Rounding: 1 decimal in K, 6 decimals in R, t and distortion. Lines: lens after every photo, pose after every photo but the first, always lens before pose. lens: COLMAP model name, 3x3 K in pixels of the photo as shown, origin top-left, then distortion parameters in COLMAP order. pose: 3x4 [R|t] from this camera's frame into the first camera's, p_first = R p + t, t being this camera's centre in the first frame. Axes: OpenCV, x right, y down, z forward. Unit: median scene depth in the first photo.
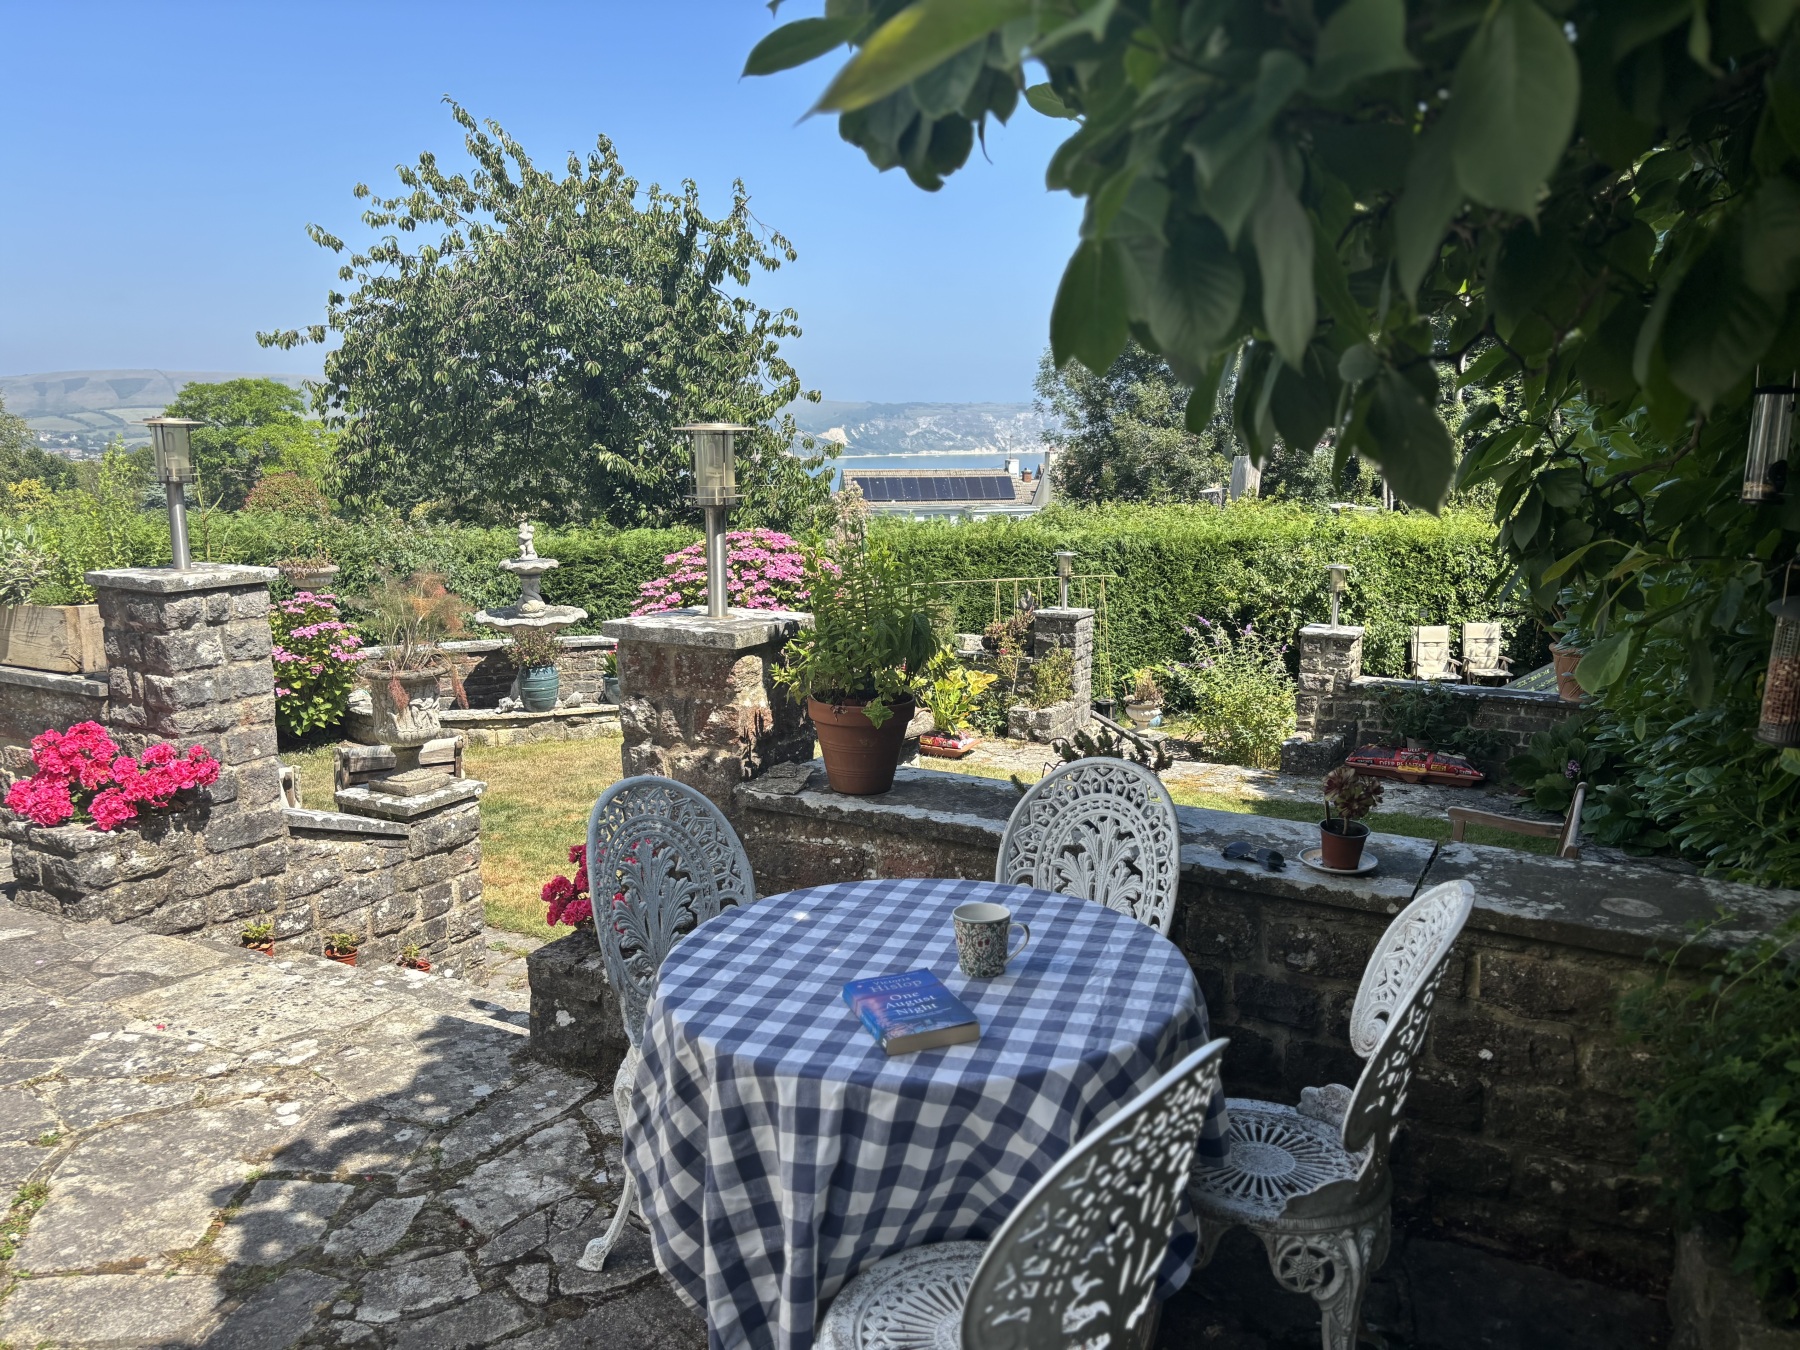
lens RADIAL K [[1342.2, 0, 892.8], [0, 1342.2, 680.3], [0, 0, 1]] dist [0.065159, -0.076876]
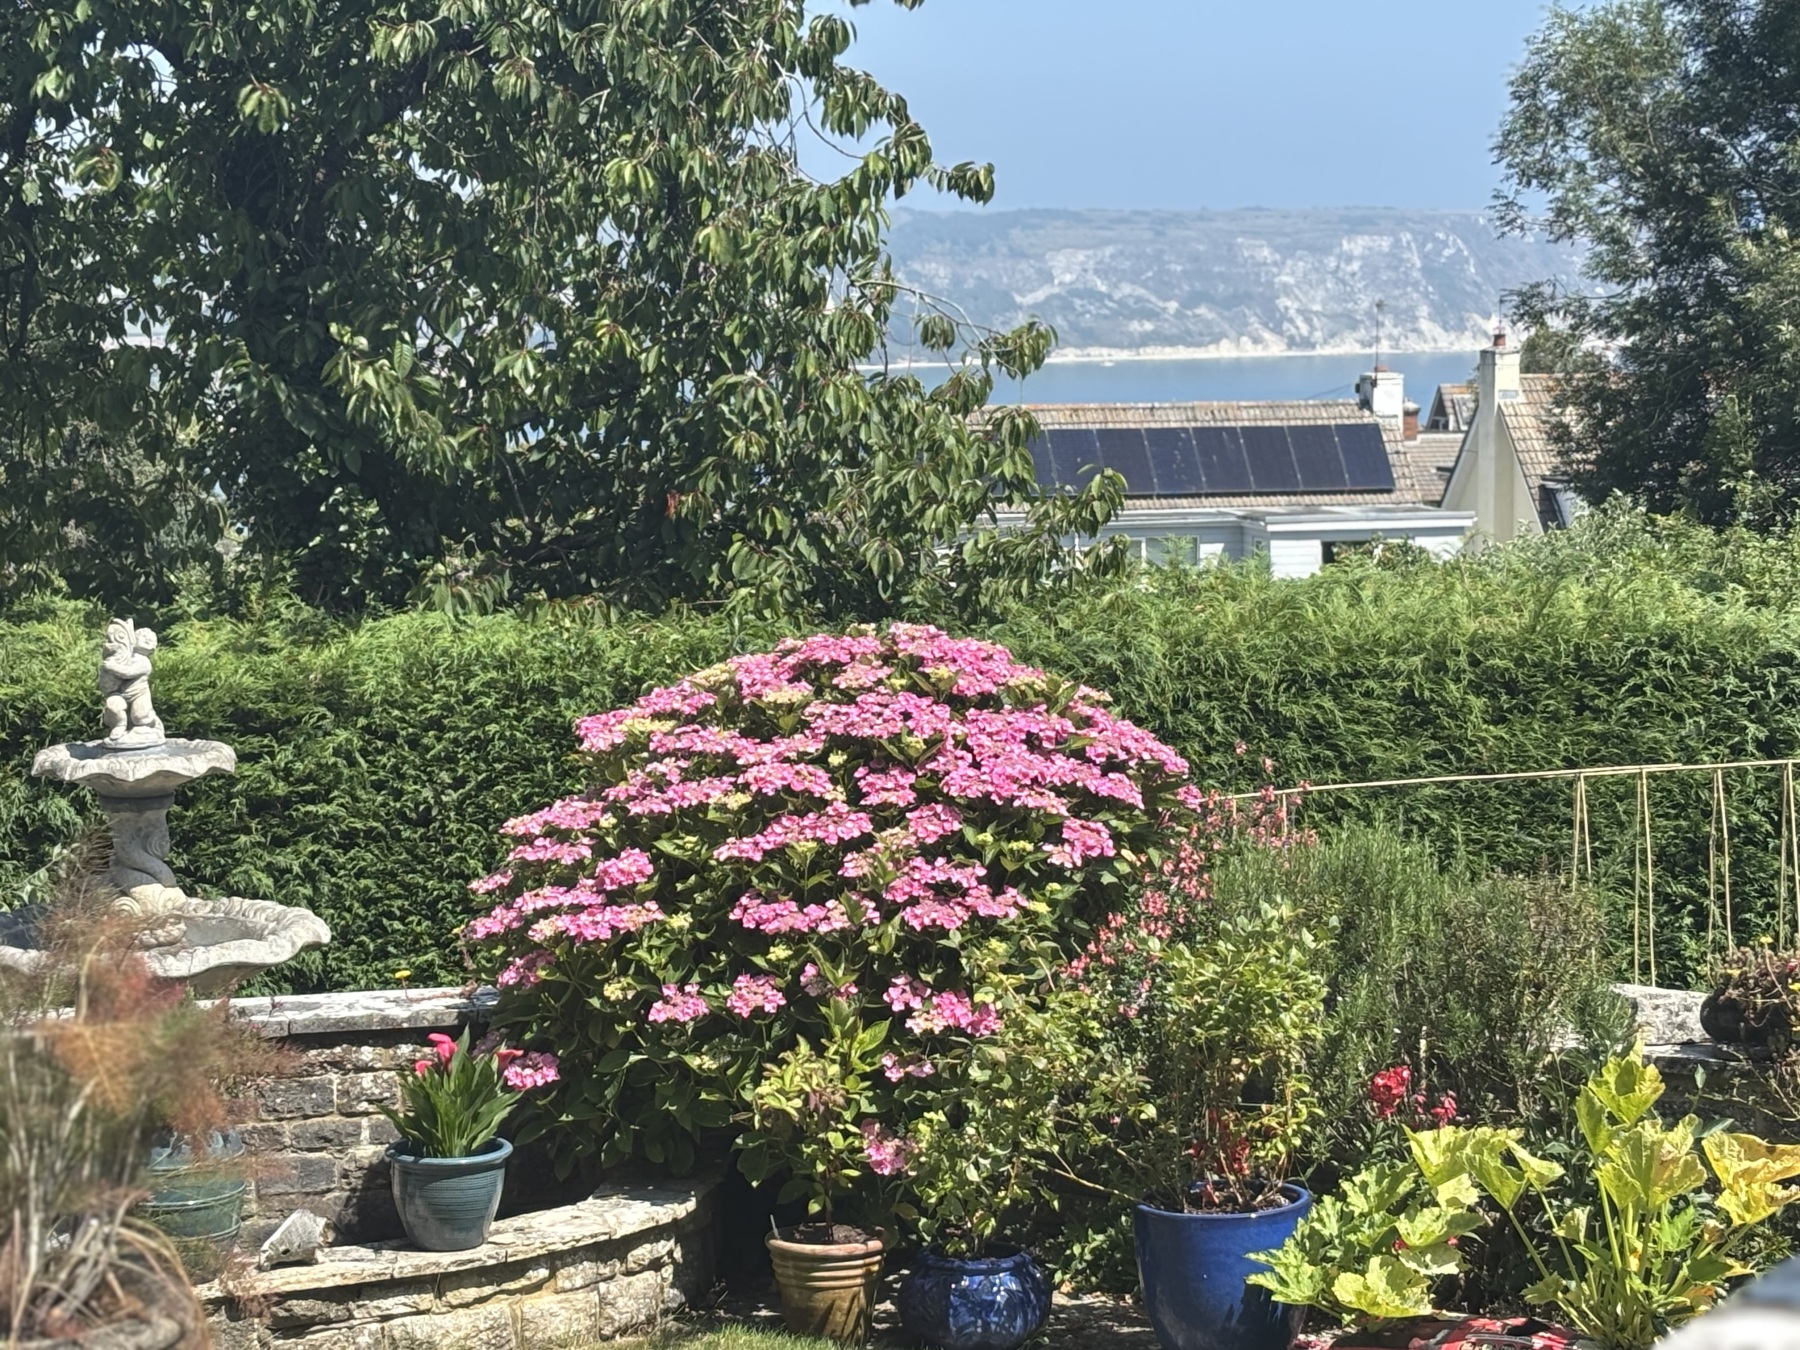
lens RADIAL K [[4014.7, 0, 901.2], [0, 4014.7, 605.0], [0, 0, 1]] dist [0.061174, 0.493979]
pose [[0.999812, -0.009276, -0.017021, -0.088429], [0.007428, 0.994386, -0.105553, -0.026133], [0.017904, 0.105407, 0.994268, 0.135957]]
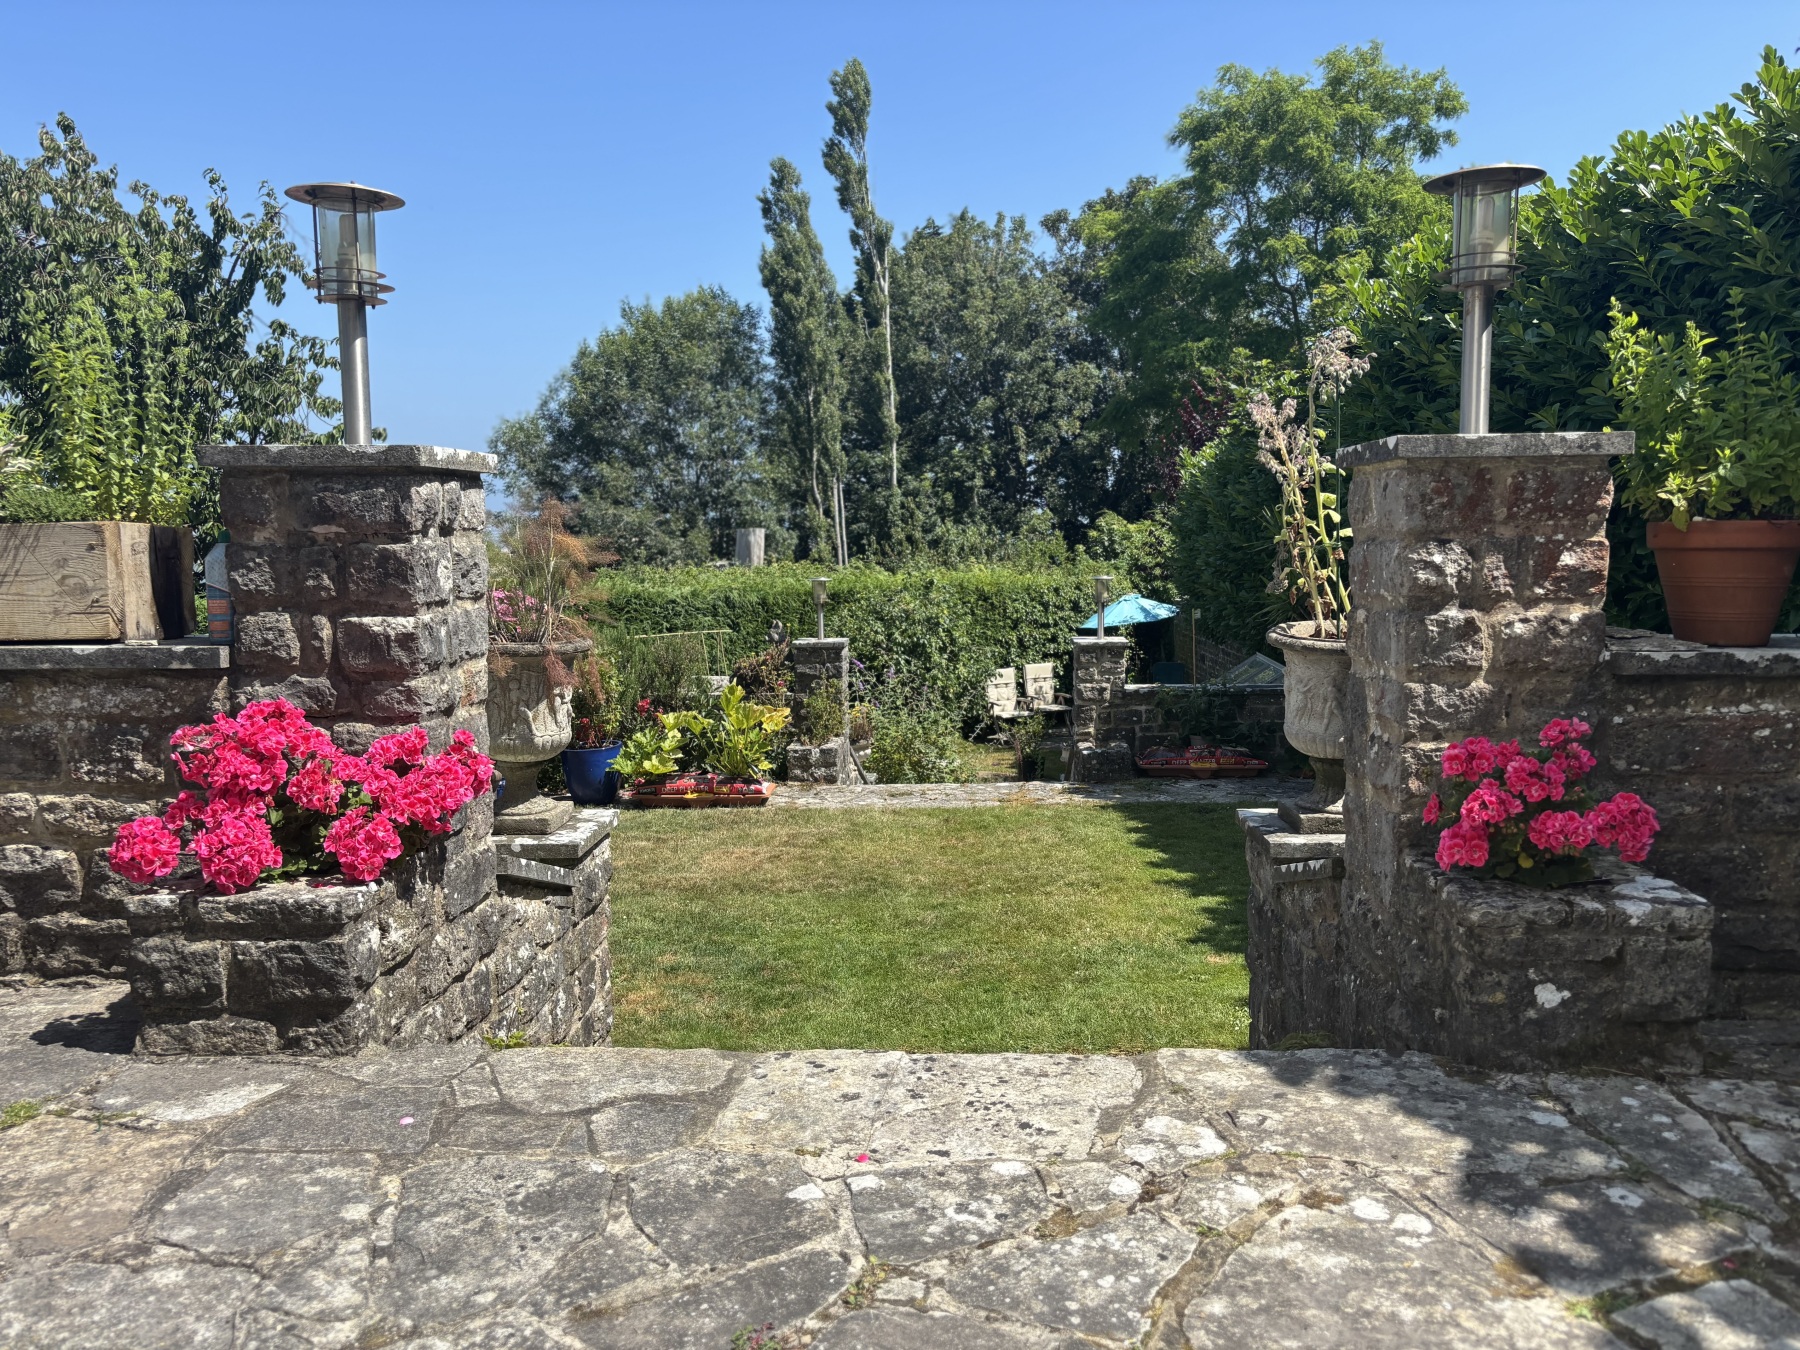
lens RADIAL K [[1342.2, 0, 892.8], [0, 1342.2, 680.3], [0, 0, 1]] dist [0.065159, -0.076876]
pose [[0.897128, -0.059951, 0.437684, -0.227485], [0.092490, 0.994281, -0.053389, 0.028532], [-0.431980, 0.088378, 0.897542, 0.148107]]
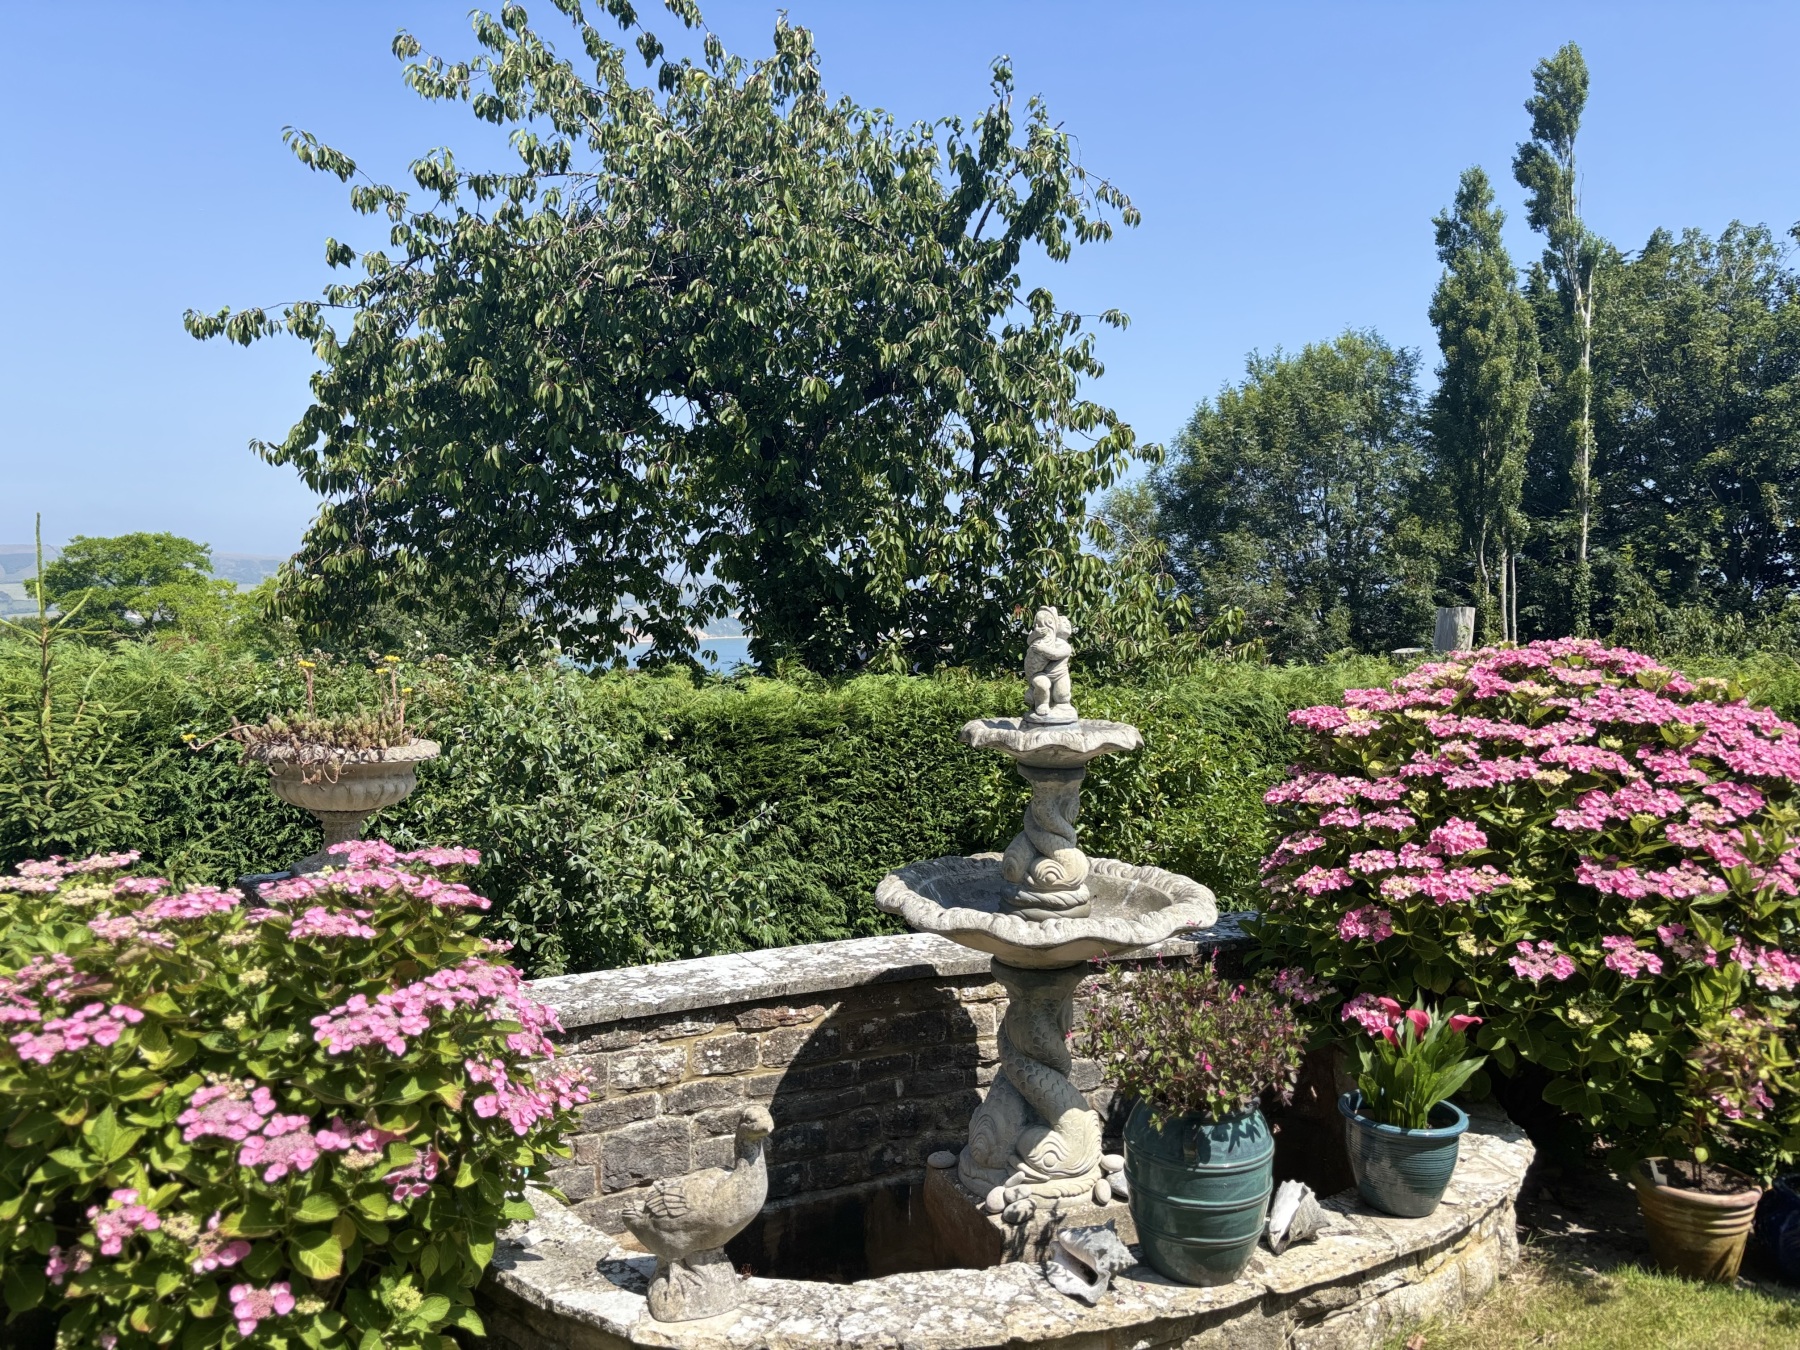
lens RADIAL K [[1321.0, 0, 900.0], [0, 1321.0, 675.0], [0, 0, 1]] dist [0.036626, -0.002187]
pose [[0.996830, 0.006306, 0.079309, -0.324879], [0.004559, 0.990688, -0.136078, -0.056672], [-0.079429, 0.136008, 0.987519, 0.680356]]
